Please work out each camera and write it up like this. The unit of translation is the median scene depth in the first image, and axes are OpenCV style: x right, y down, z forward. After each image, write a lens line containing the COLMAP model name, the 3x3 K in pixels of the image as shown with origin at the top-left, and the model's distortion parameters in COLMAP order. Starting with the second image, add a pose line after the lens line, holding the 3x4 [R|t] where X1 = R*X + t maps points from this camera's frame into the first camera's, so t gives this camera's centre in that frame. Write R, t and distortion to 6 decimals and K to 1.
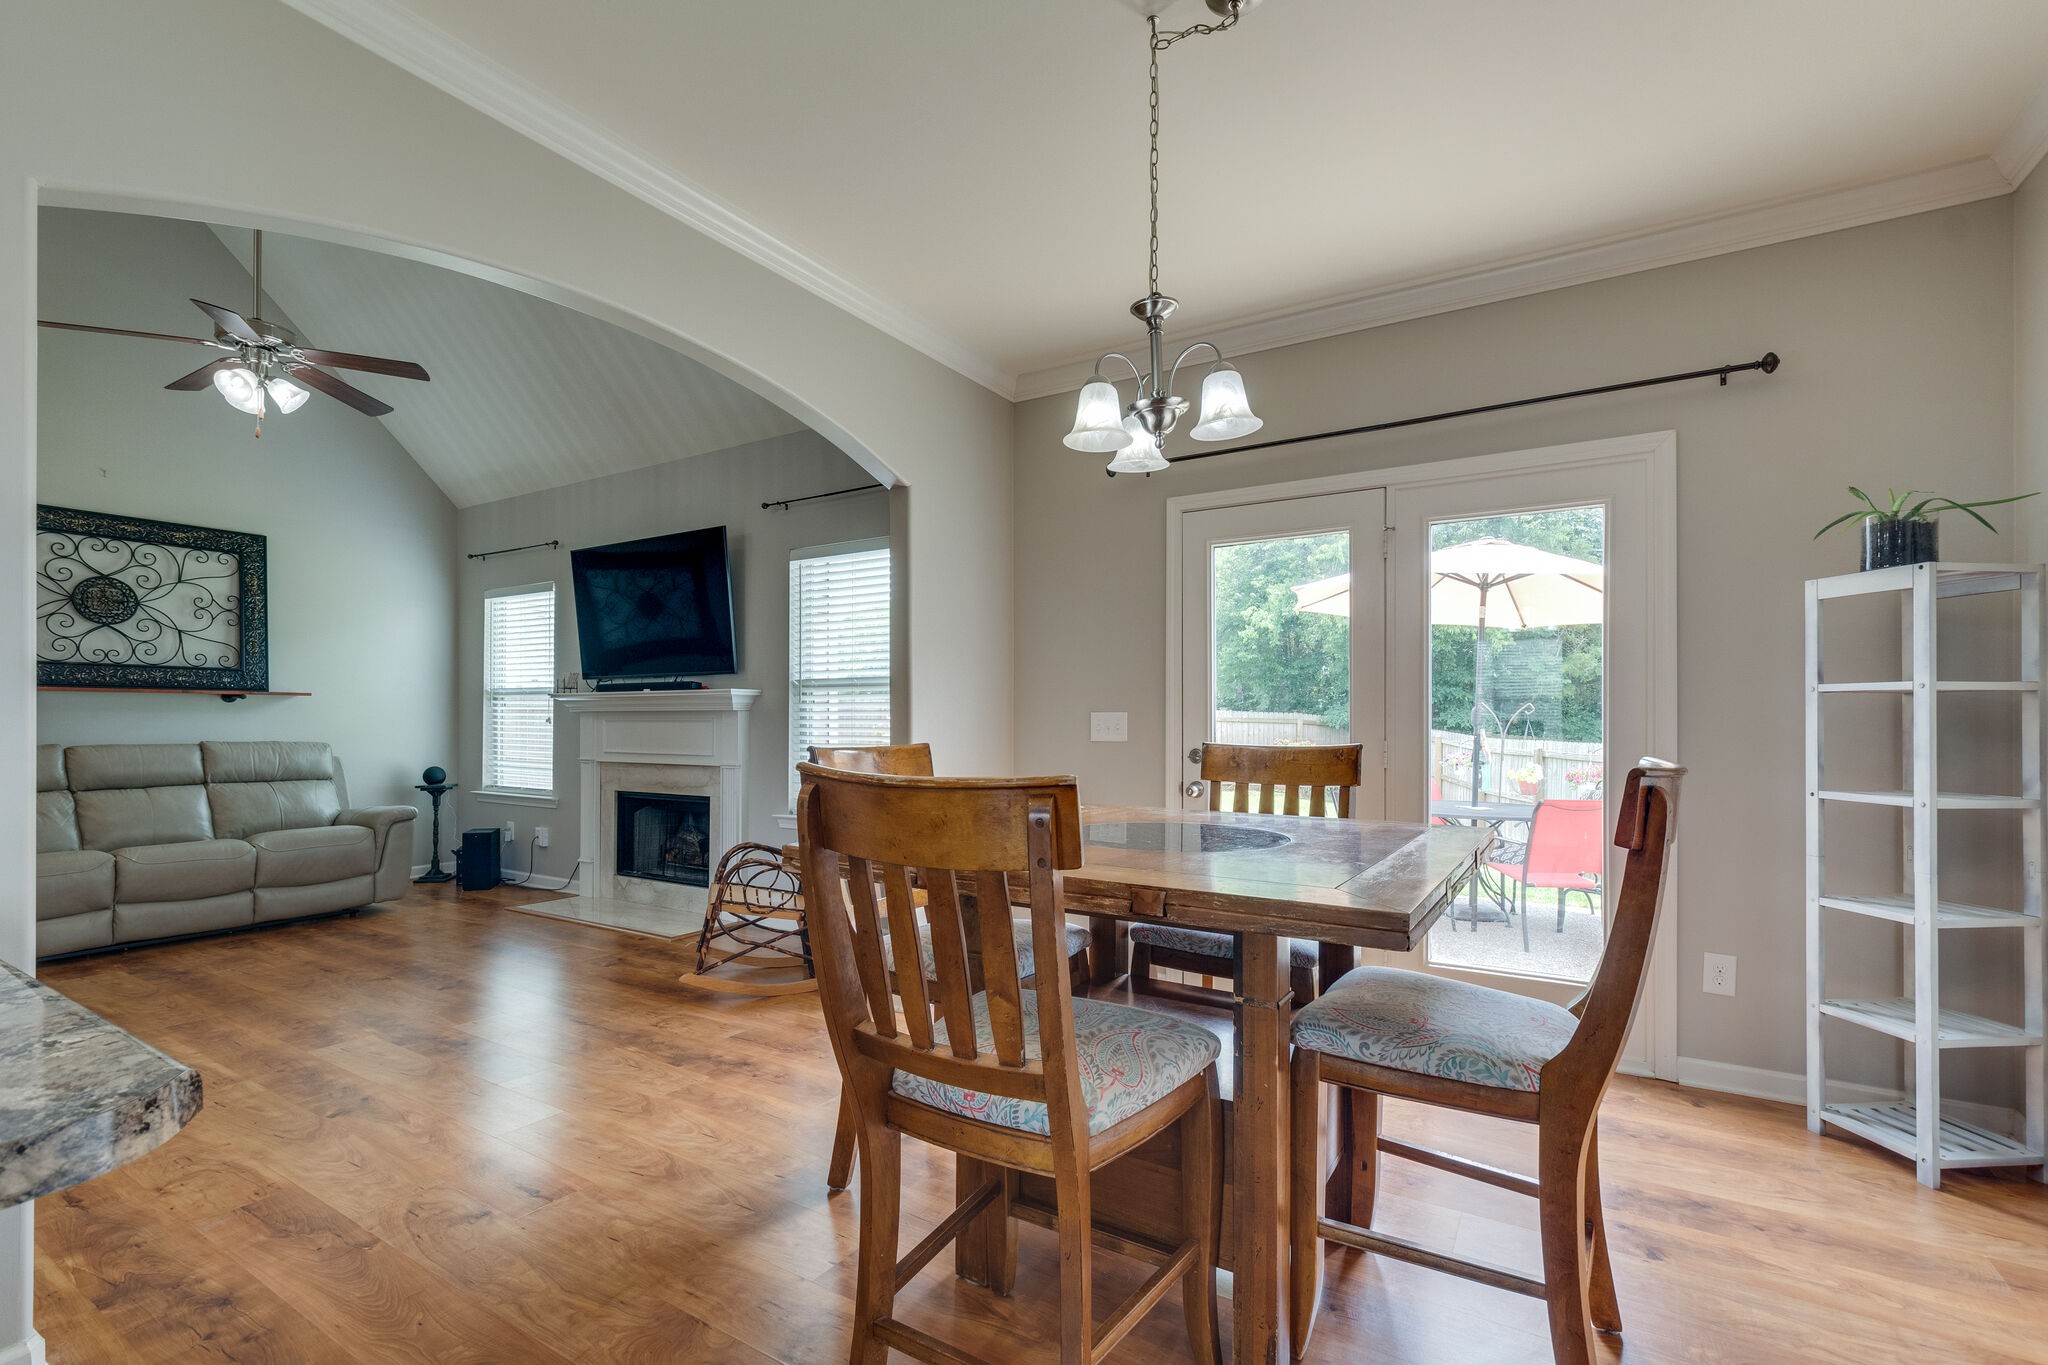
lens RADIAL K [[904.6, 0, 1025.2], [0, 904.6, 715.3], [0, 0, 1]] dist [-0.004273, -0.000198]
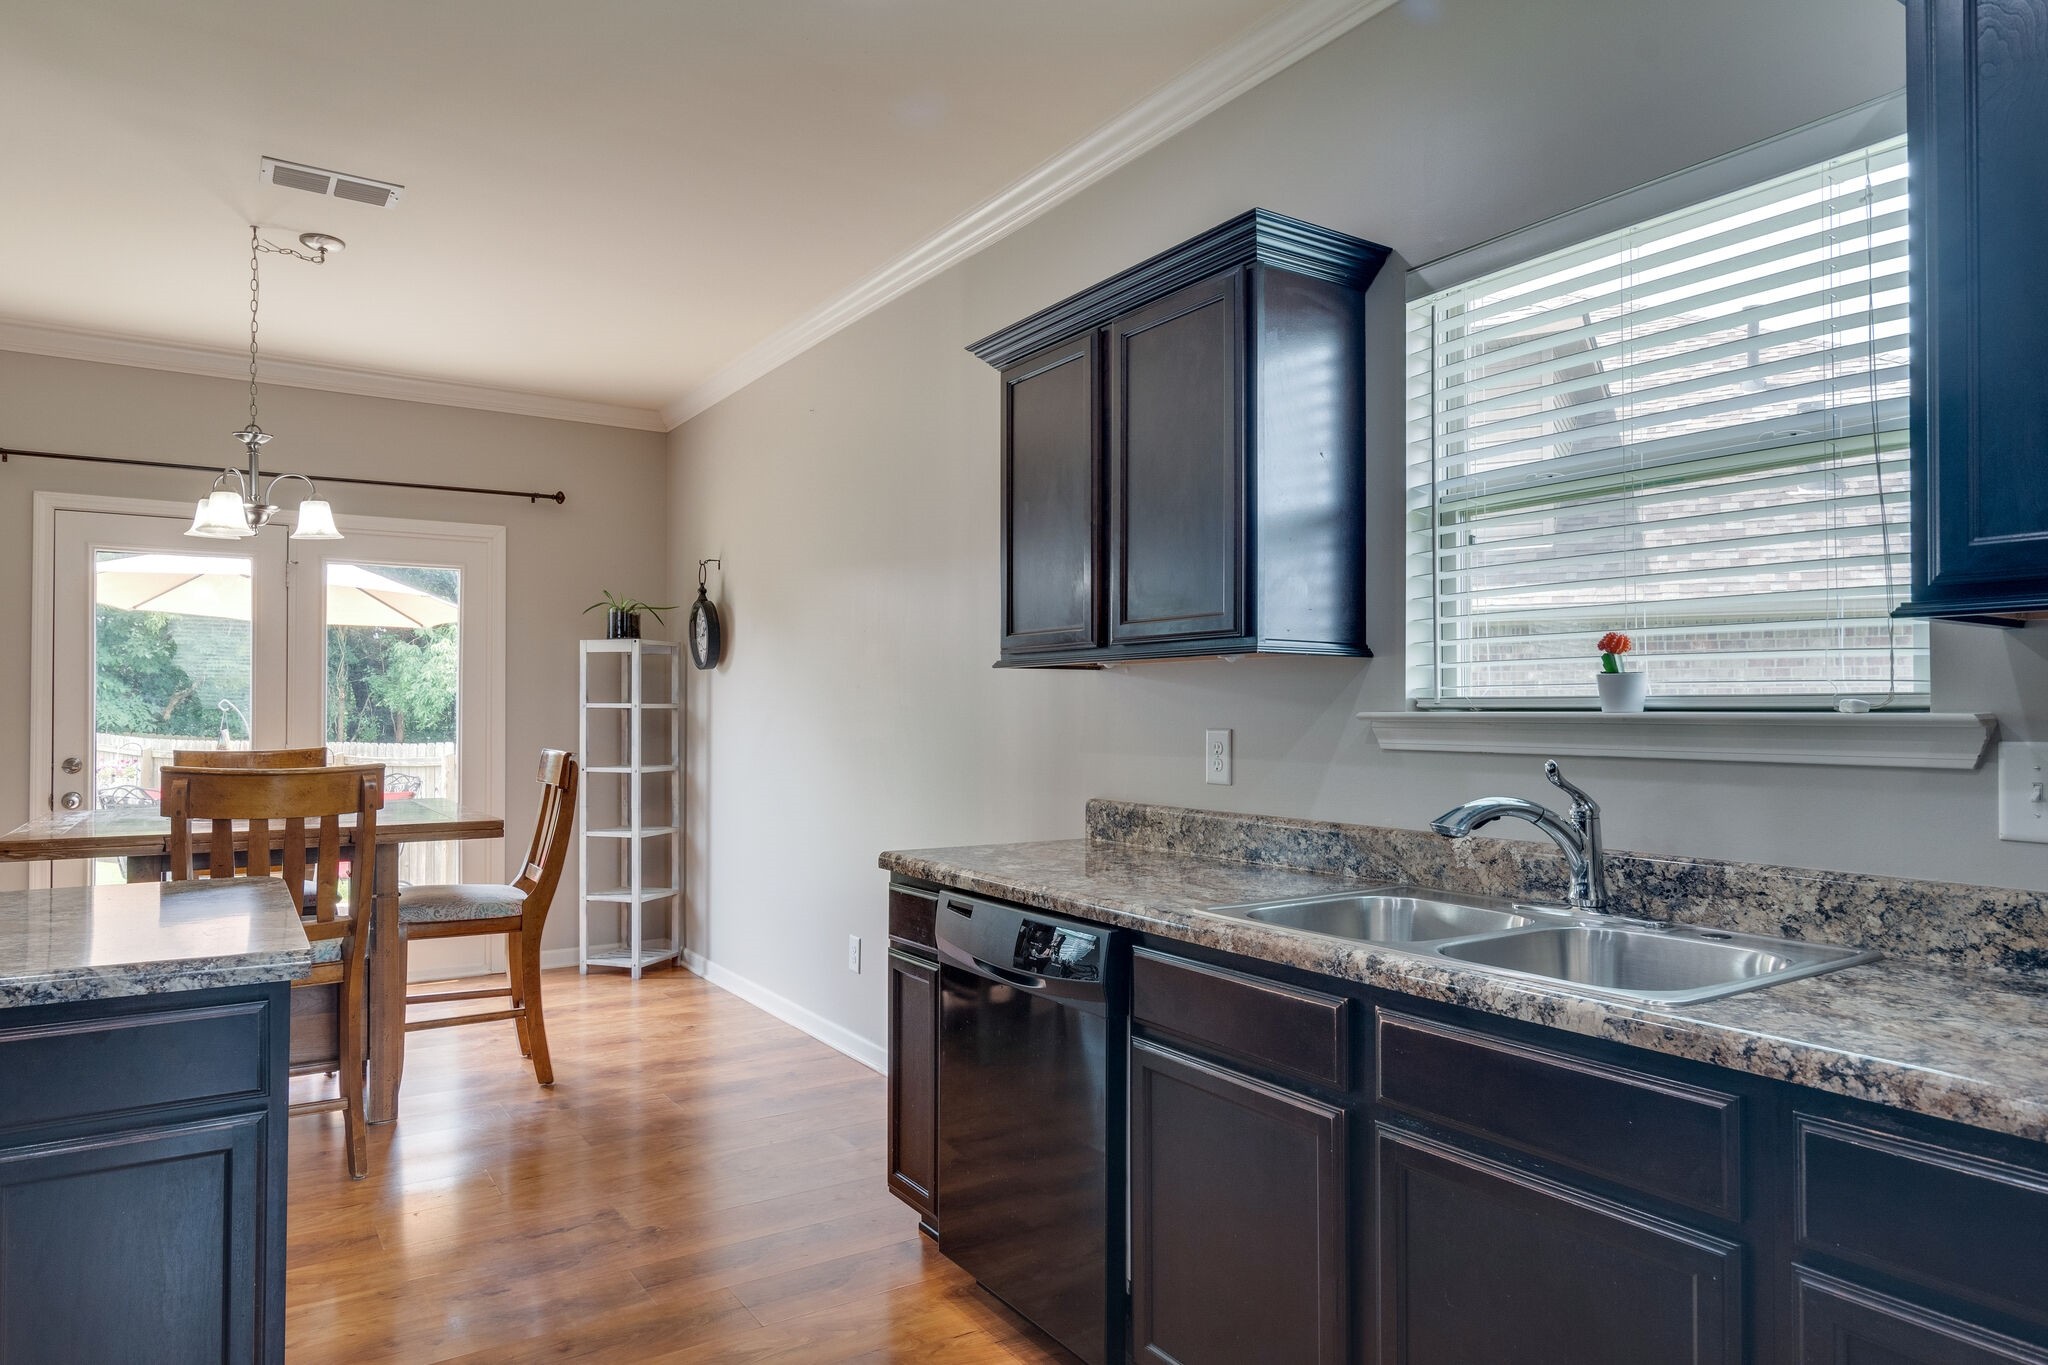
lens RADIAL K [[1245.5, 0, 1019.2], [0, 1245.5, 699.7], [0, 0, 1]] dist [-0.004768, -0.000563]
pose [[0.419880, 0.005999, 0.907560, -0.872427], [-0.002787, 0.999982, -0.005321, -0.031310], [-0.907575, -0.000295, 0.419890, -0.691800]]
